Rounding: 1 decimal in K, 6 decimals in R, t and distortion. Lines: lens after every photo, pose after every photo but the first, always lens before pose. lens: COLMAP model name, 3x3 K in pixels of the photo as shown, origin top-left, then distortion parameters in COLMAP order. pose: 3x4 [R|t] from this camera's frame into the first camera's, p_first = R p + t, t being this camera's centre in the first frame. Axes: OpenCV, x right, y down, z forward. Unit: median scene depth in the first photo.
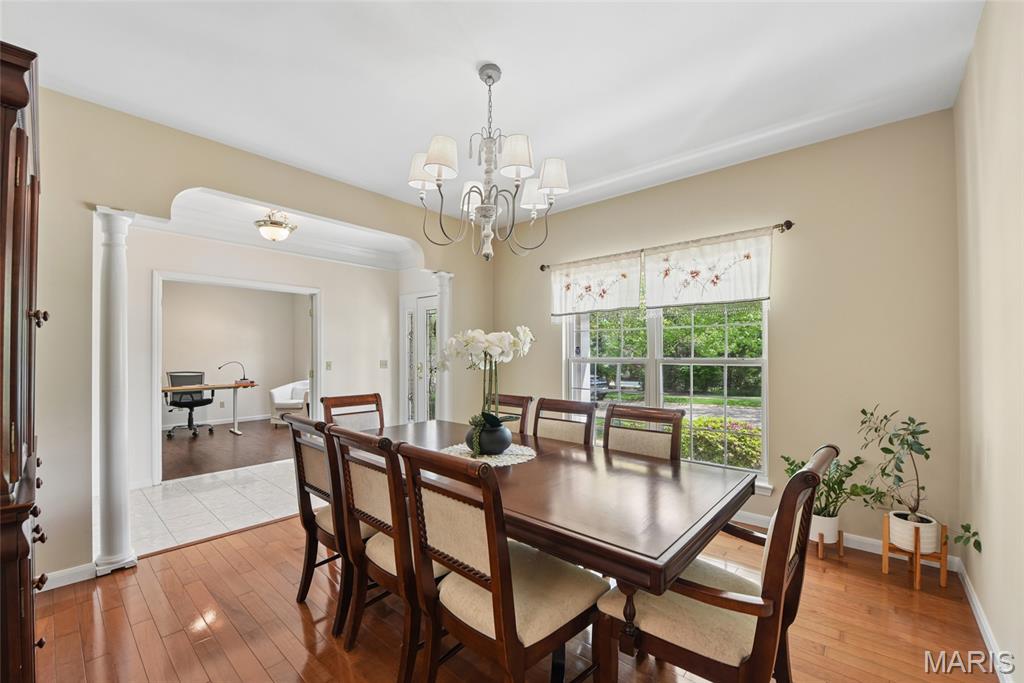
lens RADIAL K [[418.2, 0, 512.4], [0, 418.2, 351.8], [0, 0, 1]] dist [-0.018079, -0.000375]
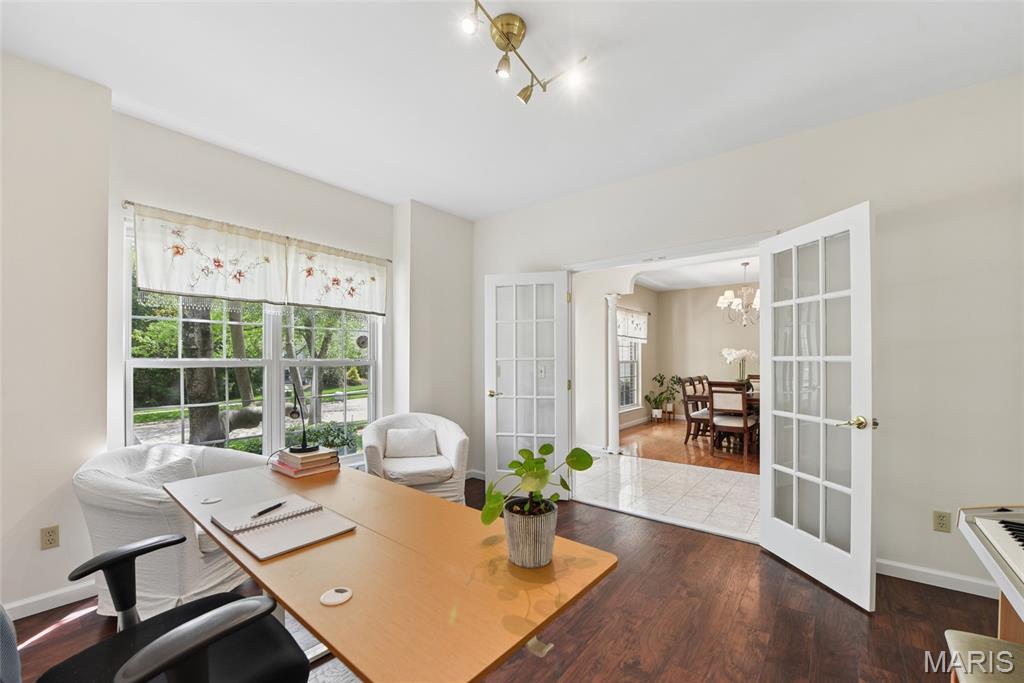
lens RADIAL K [[403.8, 0, 511.0], [0, 403.8, 357.2], [0, 0, 1]] dist [-0.000374, -0.000080]
pose [[-0.108055, -0.000054, 0.994145, -0.538089], [-0.016921, 0.999855, -0.001785, 0.001836], [-0.994001, -0.017015, -0.108040, 0.553821]]
